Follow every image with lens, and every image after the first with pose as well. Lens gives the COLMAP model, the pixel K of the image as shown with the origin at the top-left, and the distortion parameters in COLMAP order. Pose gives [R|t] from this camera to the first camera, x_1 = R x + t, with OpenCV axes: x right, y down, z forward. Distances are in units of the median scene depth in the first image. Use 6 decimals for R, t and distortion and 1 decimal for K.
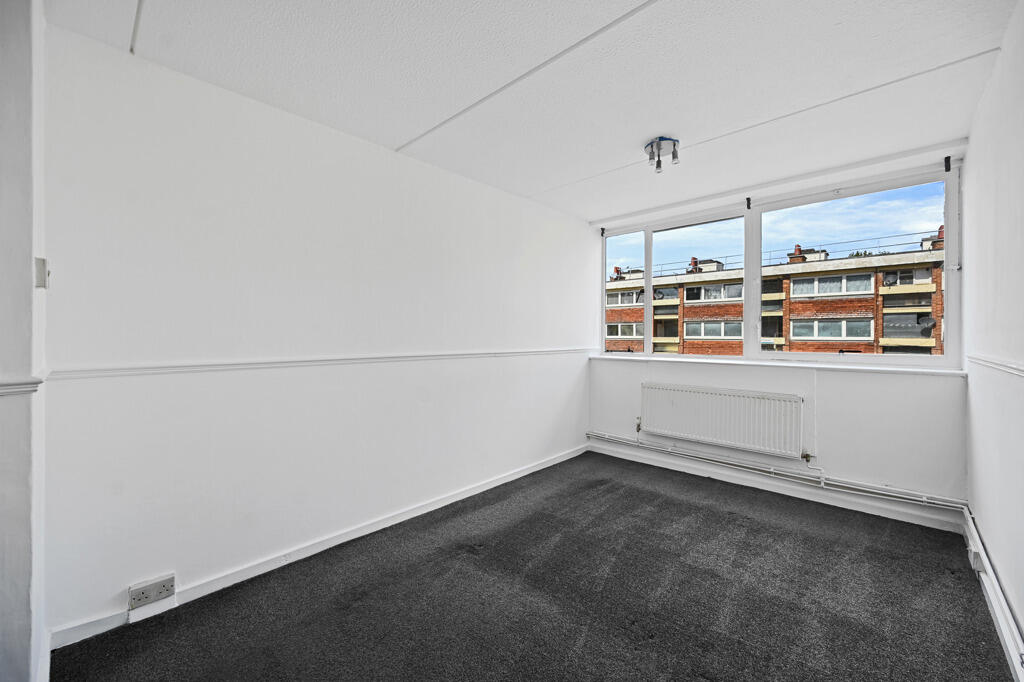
lens RADIAL K [[412.3, 0, 507.8], [0, 412.3, 330.2], [0, 0, 1]] dist [0.002138, 0.000147]
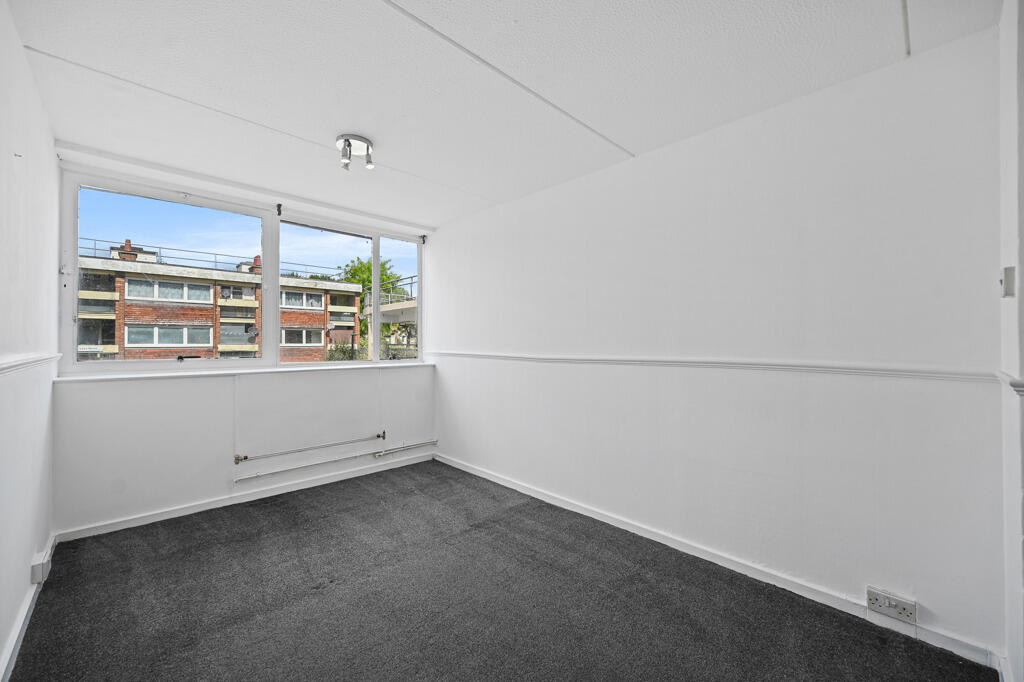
lens RADIAL K [[412.3, 0, 507.1], [0, 412.3, 348.8], [0, 0, 1]] dist [0.002138, 0.000147]
pose [[0.060365, -0.017209, 0.998028, -0.156344], [-0.011494, 0.999773, 0.017934, 0.001500], [-0.998110, -0.012553, 0.060154, 0.150291]]
